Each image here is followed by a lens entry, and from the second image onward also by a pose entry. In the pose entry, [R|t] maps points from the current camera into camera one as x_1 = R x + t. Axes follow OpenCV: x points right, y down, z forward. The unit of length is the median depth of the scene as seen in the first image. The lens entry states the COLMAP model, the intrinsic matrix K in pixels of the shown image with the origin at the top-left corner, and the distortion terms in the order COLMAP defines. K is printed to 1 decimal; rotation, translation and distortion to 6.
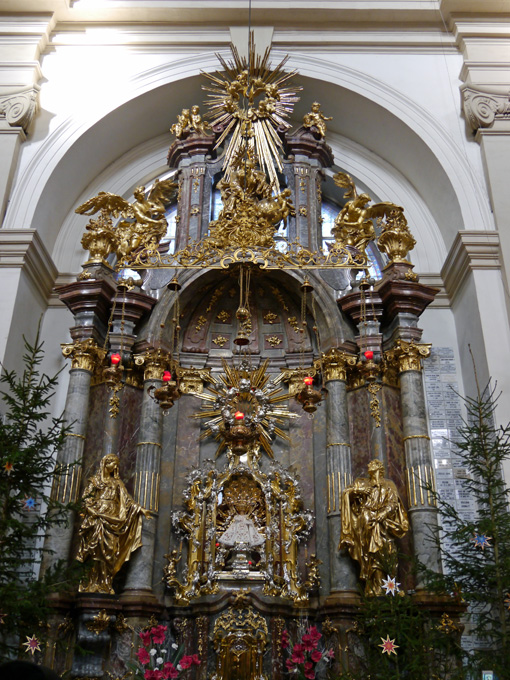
lens RADIAL K [[717.2, 0, 255.0], [0, 717.2, 340.0], [0, 0, 1]] dist [-0.002140, -0.003901]
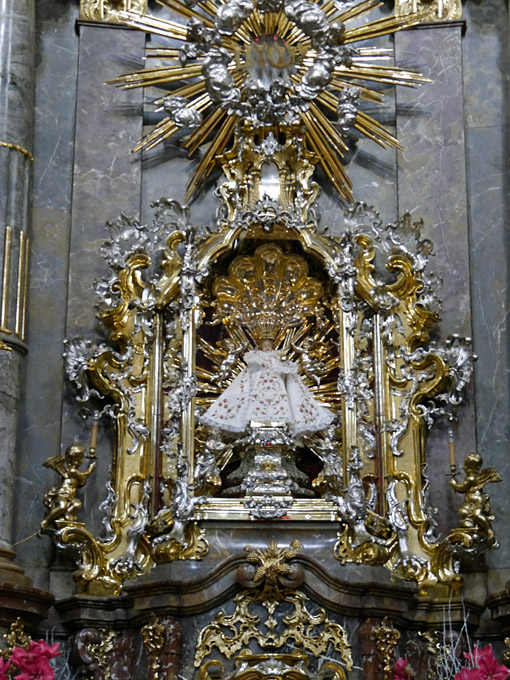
lens RADIAL K [[1520.3, 0, 254.6], [0, 1520.3, 363.4], [0, 0, 1]] dist [0.020929, 0.172589]
pose [[0.999921, -0.002500, 0.012281, -0.034029], [0.000420, 0.986037, 0.166524, 0.129774], [-0.012526, -0.166505, 0.985961, 0.274571]]
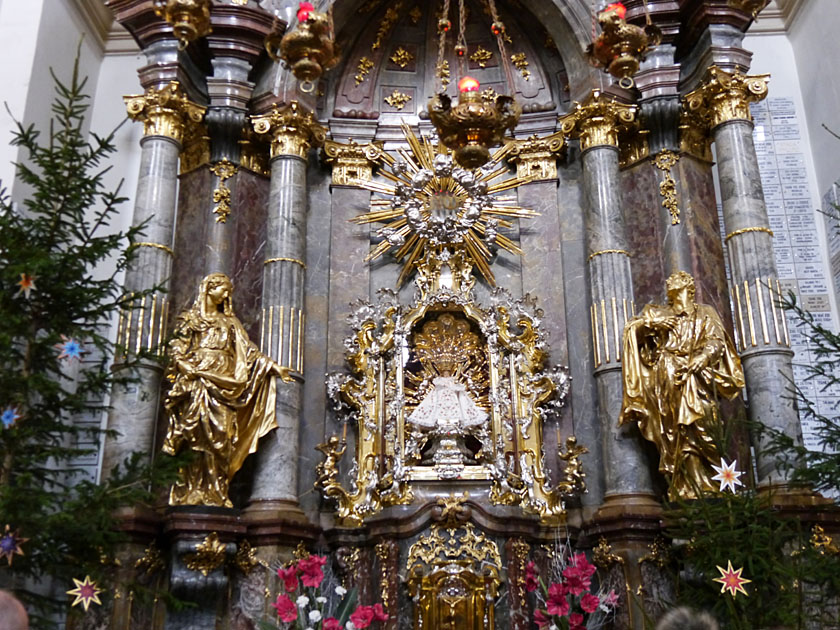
lens RADIAL K [[947.2, 0, 420.0], [0, 947.2, 315.0], [0, 0, 1]] dist [-0.000198, 0.015198]
pose [[0.999562, -0.026949, -0.012226, -0.029588], [0.028077, 0.994164, 0.104157, 0.114725], [0.009348, -0.104455, 0.994486, 0.239381]]
